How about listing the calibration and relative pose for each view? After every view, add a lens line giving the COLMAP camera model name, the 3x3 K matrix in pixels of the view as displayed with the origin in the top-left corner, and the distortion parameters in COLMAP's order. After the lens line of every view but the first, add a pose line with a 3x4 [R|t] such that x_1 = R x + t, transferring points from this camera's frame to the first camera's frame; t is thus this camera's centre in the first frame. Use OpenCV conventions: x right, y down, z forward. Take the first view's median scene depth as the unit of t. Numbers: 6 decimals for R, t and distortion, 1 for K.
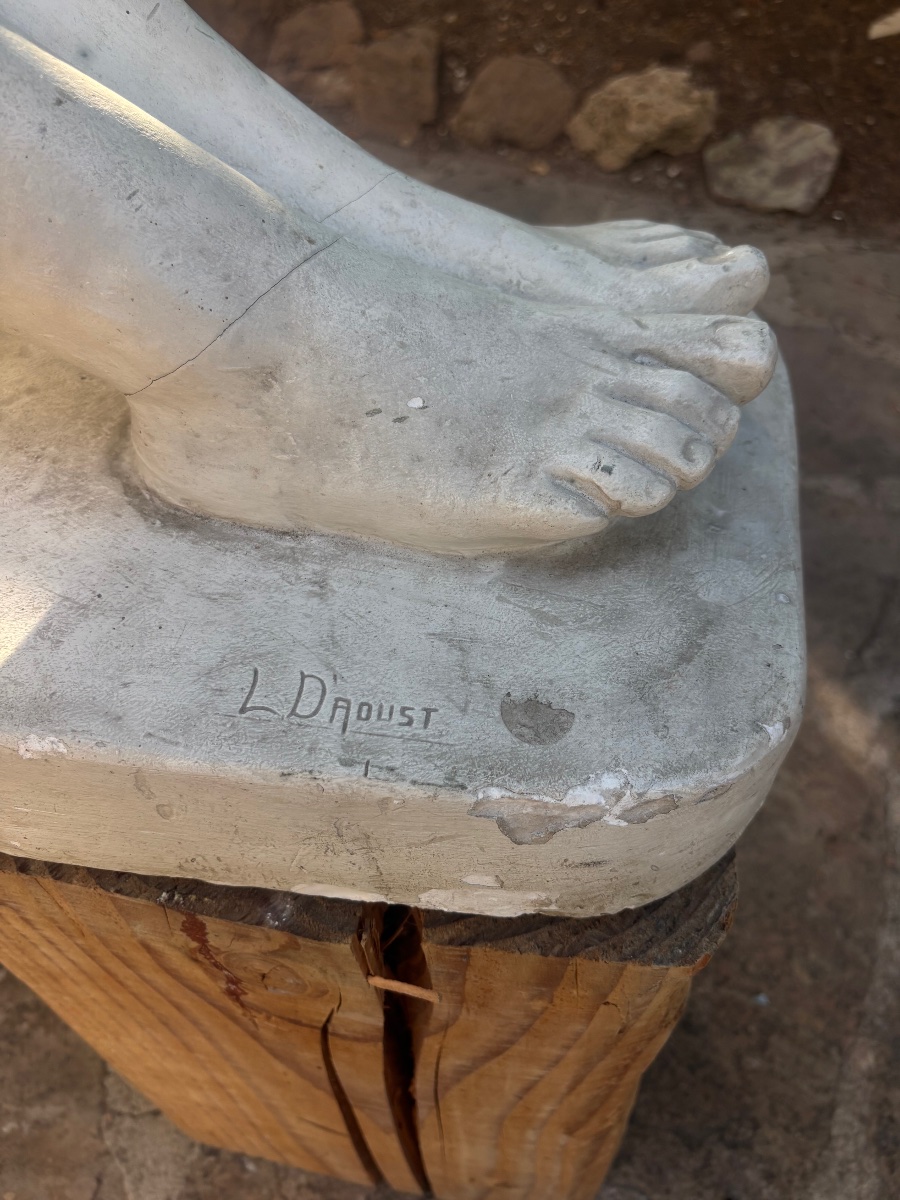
lens RADIAL K [[942.9, 0, 450.0], [0, 942.9, 600.0], [0, 0, 1]] dist [0.003930, -0.038853]
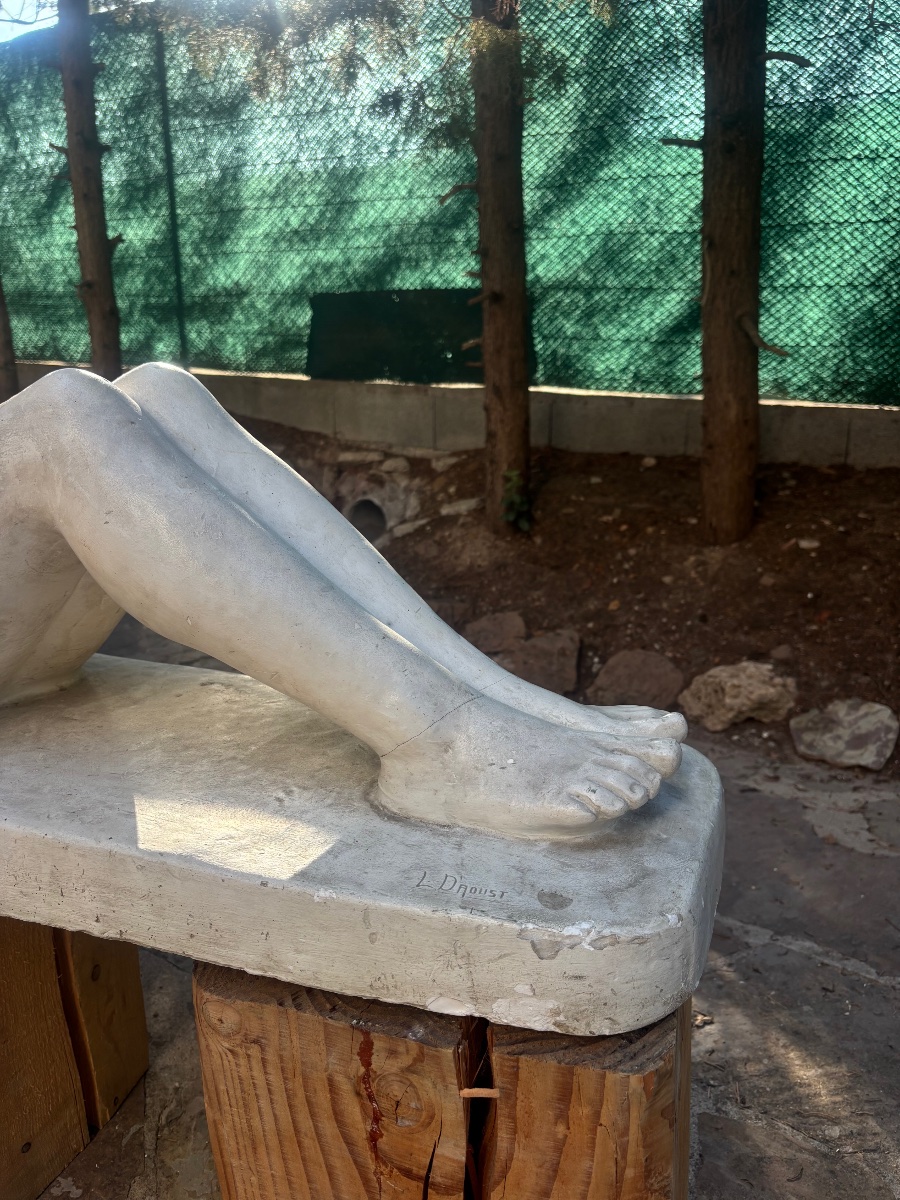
lens RADIAL K [[889.6, 0, 450.0], [0, 889.6, 600.0], [0, 0, 1]] dist [0.001845, 0.005815]
pose [[0.984414, 0.026805, -0.173812, 0.172647], [-0.118025, 0.833392, -0.539933, 0.605827], [0.130380, 0.552031, 0.823567, -0.938089]]
